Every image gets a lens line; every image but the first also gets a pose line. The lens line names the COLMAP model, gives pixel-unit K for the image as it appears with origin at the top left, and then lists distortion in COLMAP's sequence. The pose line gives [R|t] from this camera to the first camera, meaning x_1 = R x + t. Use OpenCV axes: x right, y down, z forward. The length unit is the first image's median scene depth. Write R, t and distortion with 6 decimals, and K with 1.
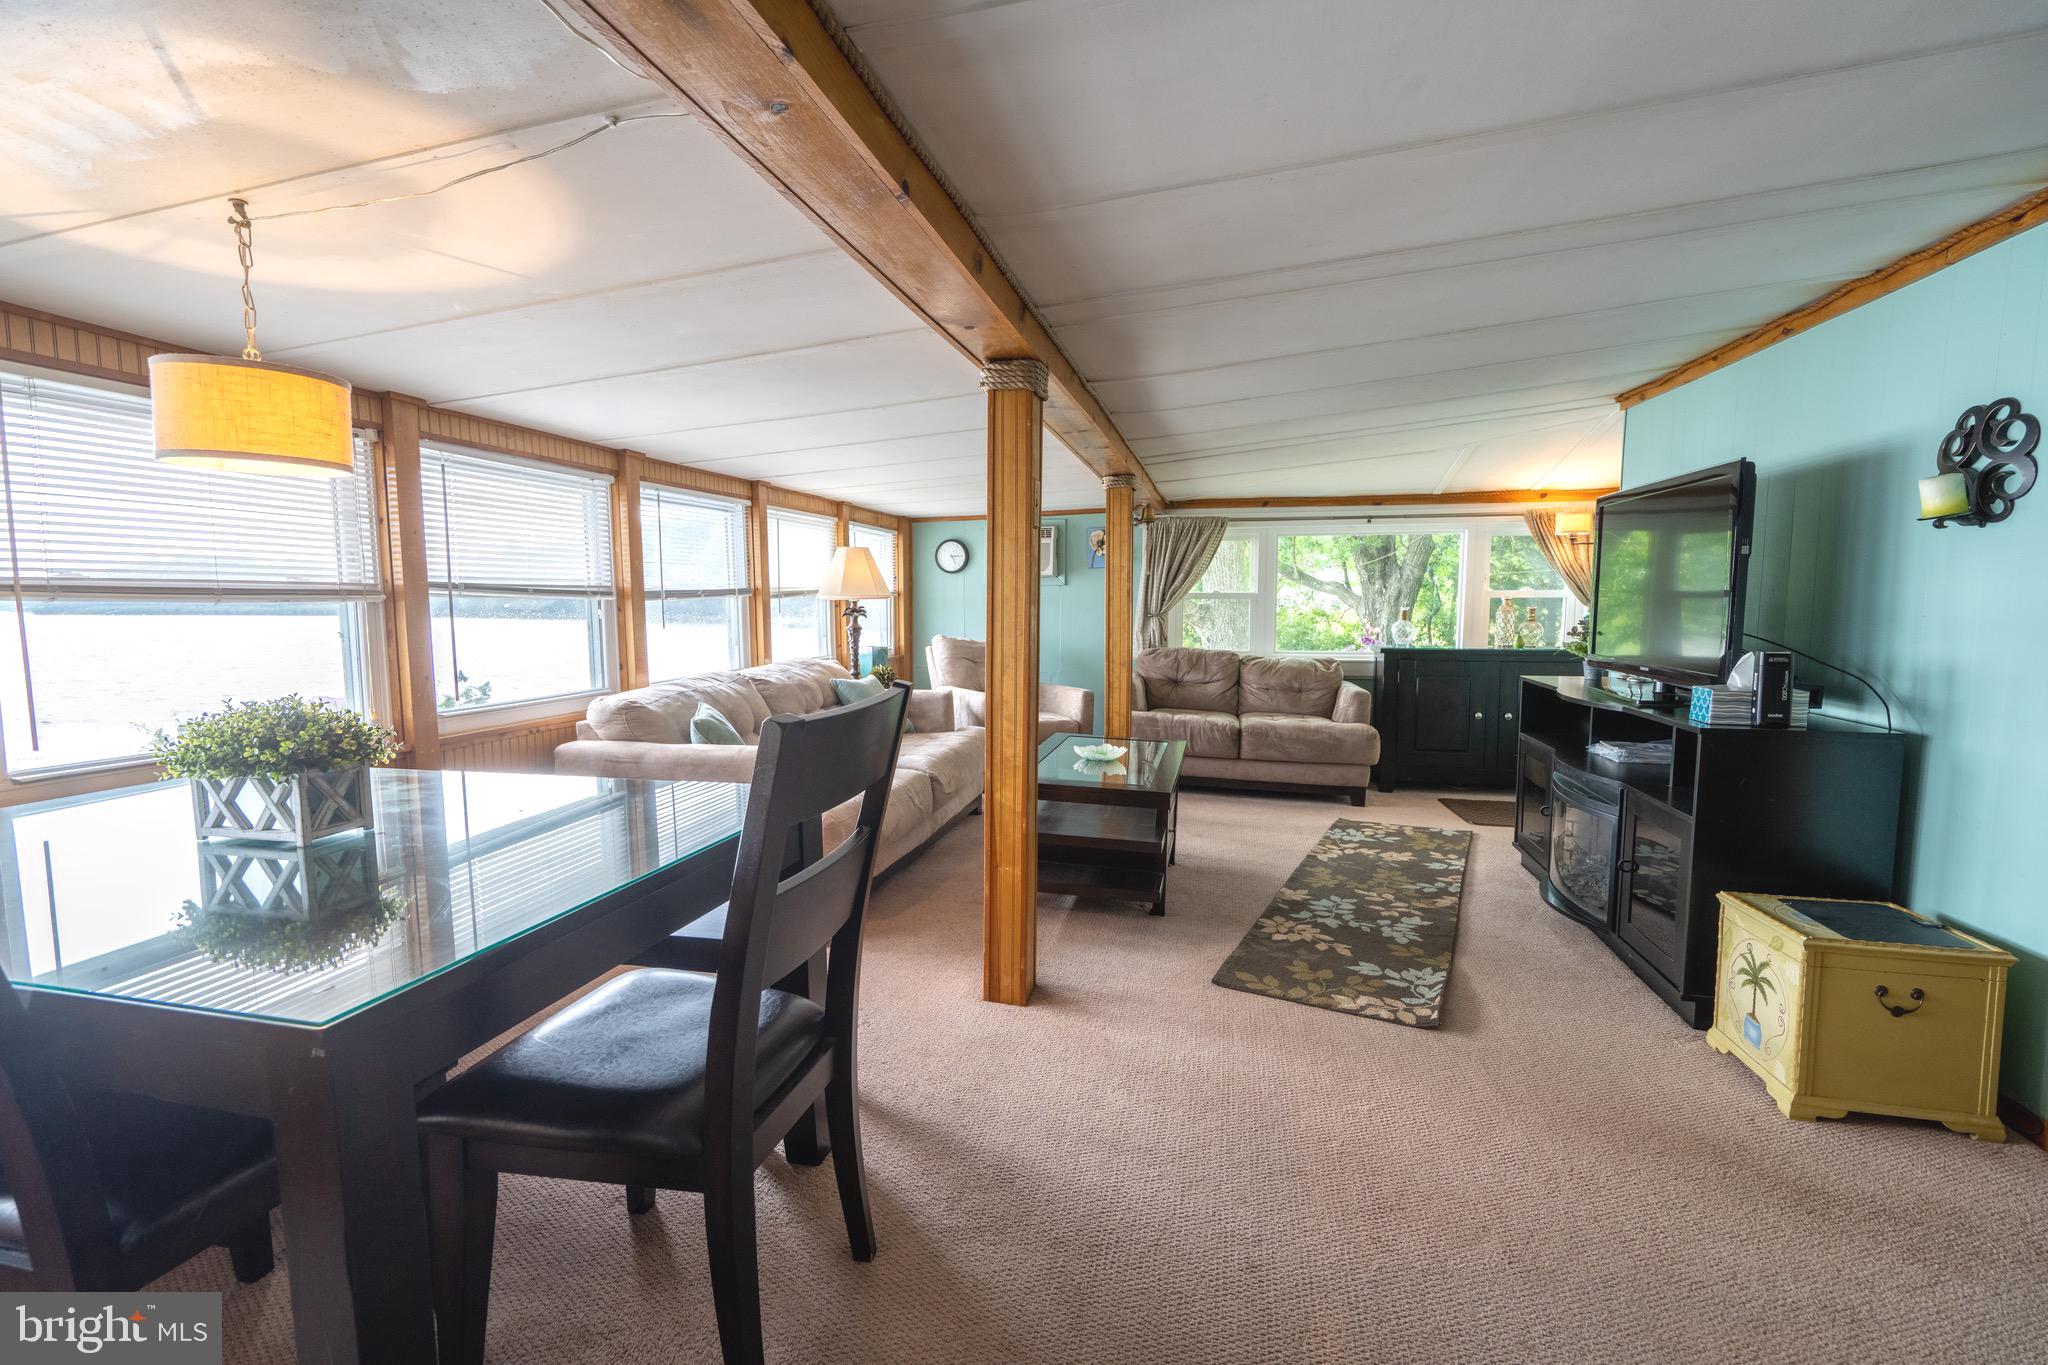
lens RADIAL K [[927.3, 0, 1017.5], [0, 927.3, 681.0], [0, 0, 1]] dist [-0.003653, 0.000784]
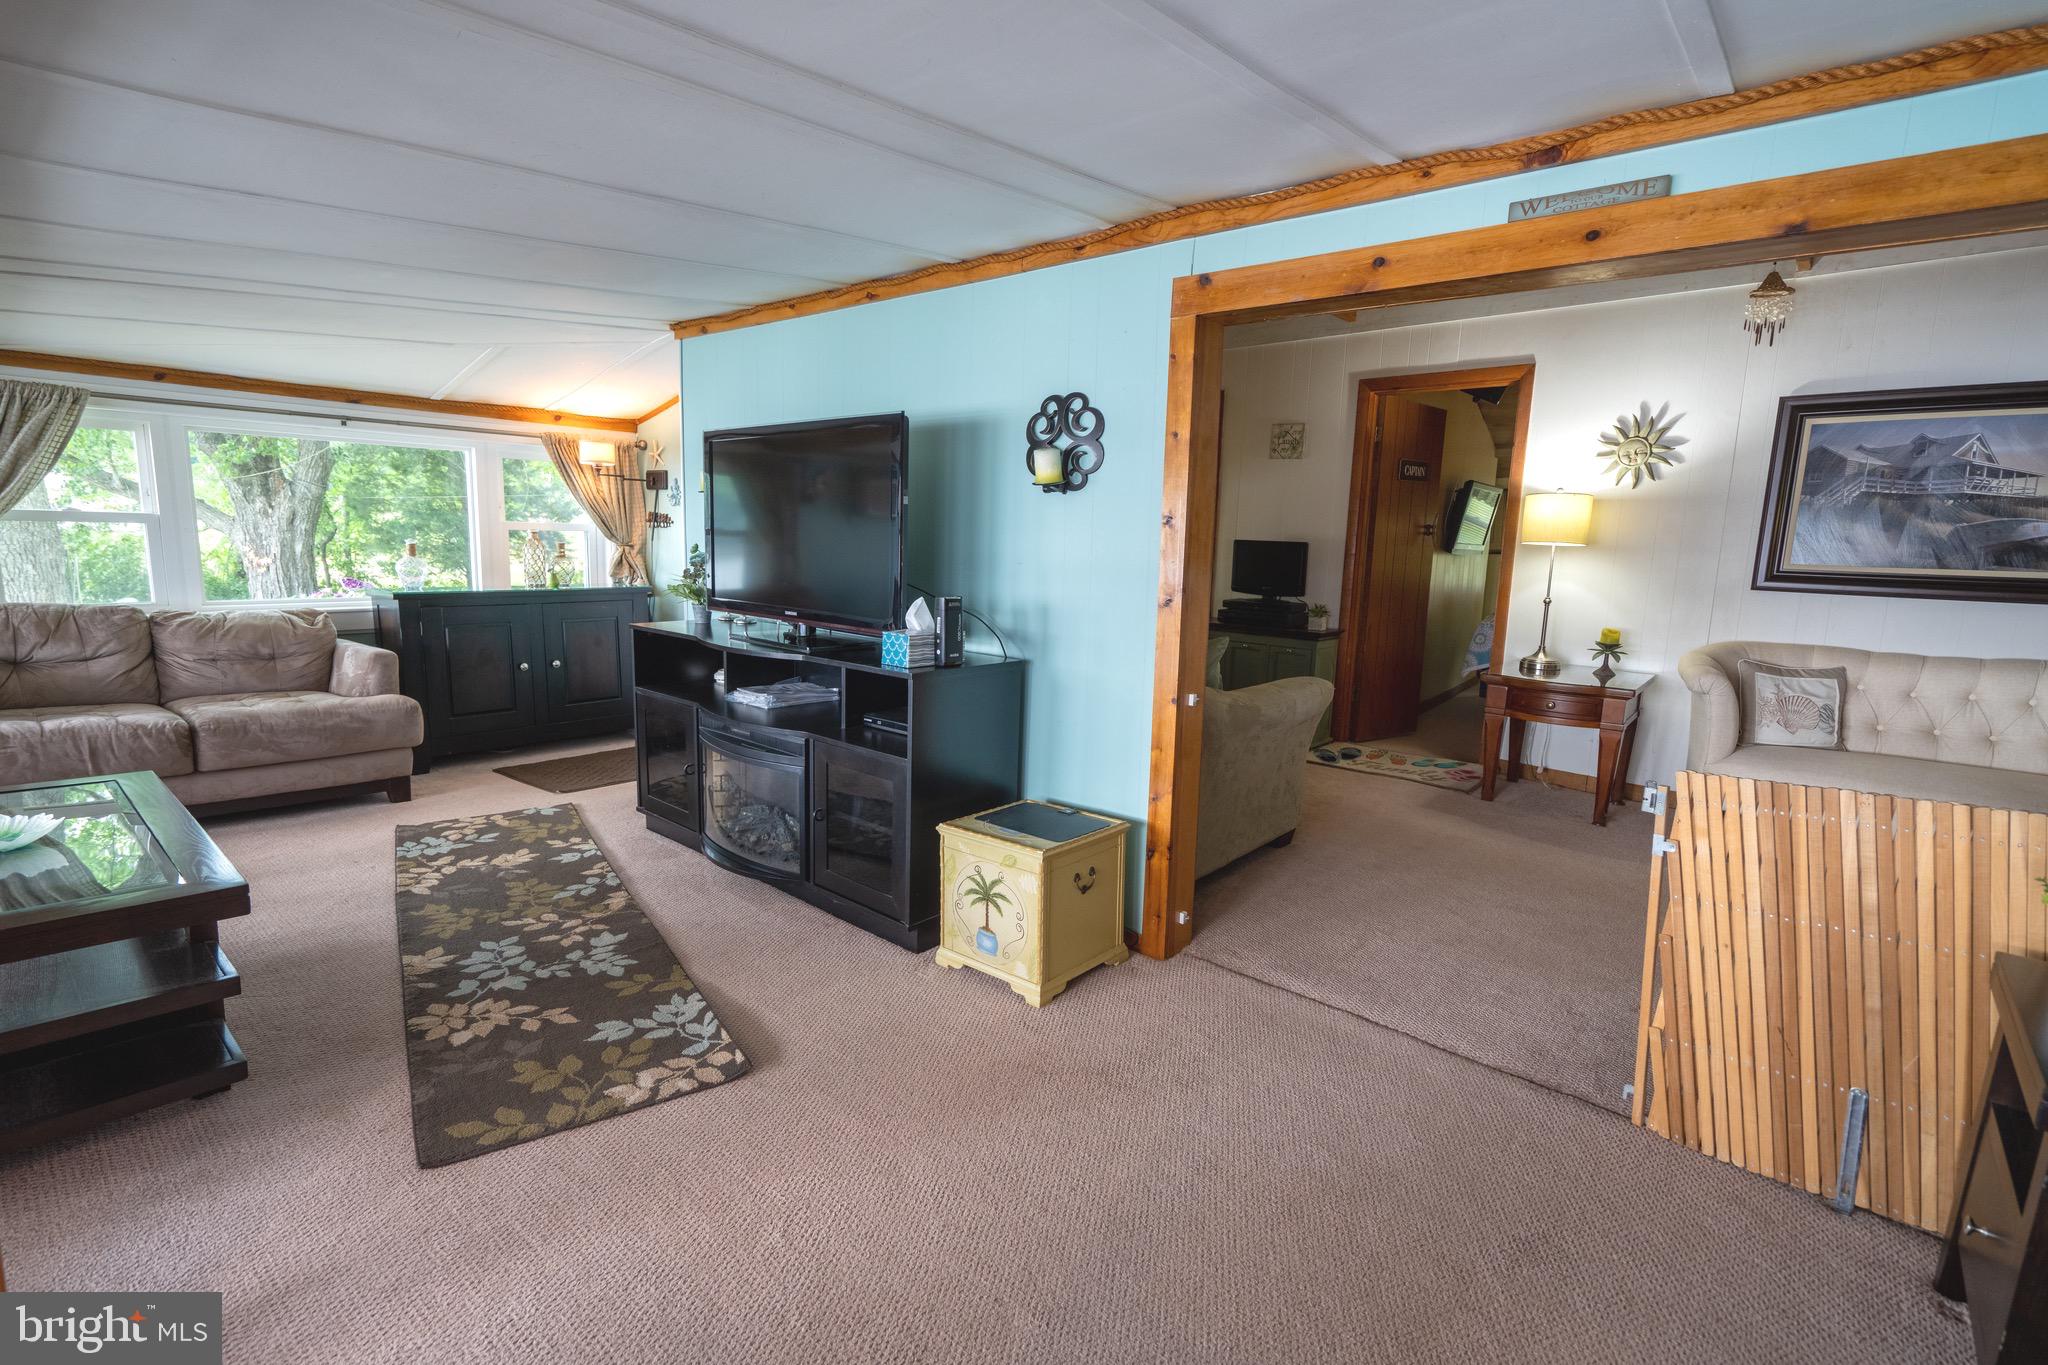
lens RADIAL K [[927.3, 0, 1017.5], [0, 927.3, 681.0], [0, 0, 1]] dist [-0.003653, 0.000784]
pose [[0.468842, -0.120942, 0.874963, -0.084700], [0.051036, 0.992636, 0.109860, -0.035995], [-0.881806, -0.006852, 0.471562, 0.298647]]
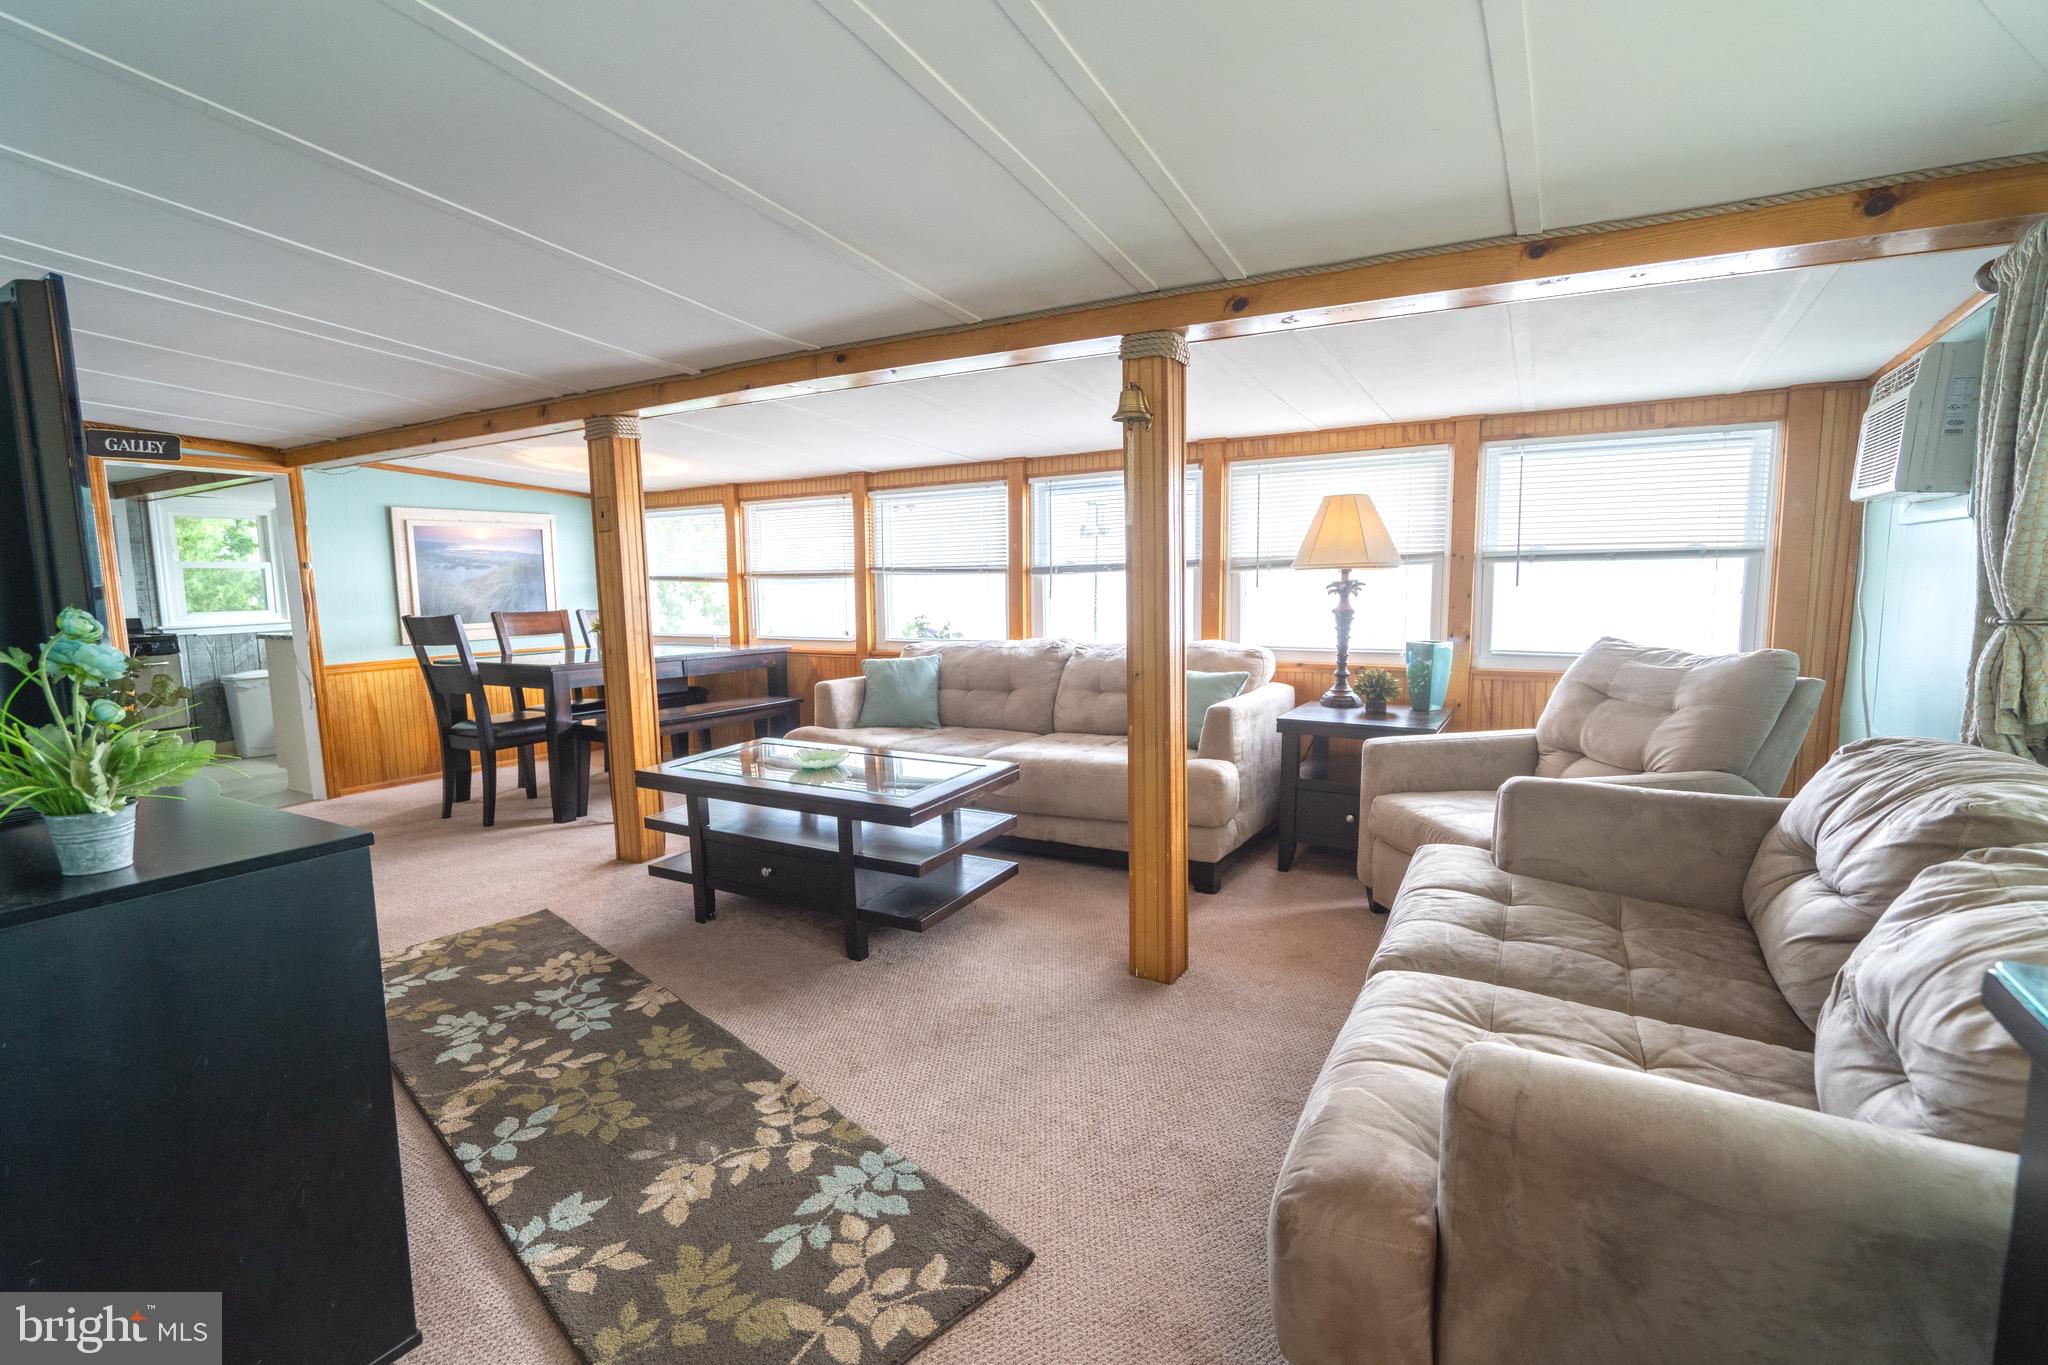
lens RADIAL K [[936.7, 0, 1024.6], [0, 936.7, 683.6], [0, 0, 1]] dist [-0.001085, 0.000082]
pose [[-0.296363, 0.117826, -0.947779, 0.925334], [-0.066895, 0.987363, 0.143665, -0.140257], [0.952730, 0.105979, -0.284736, 1.554976]]
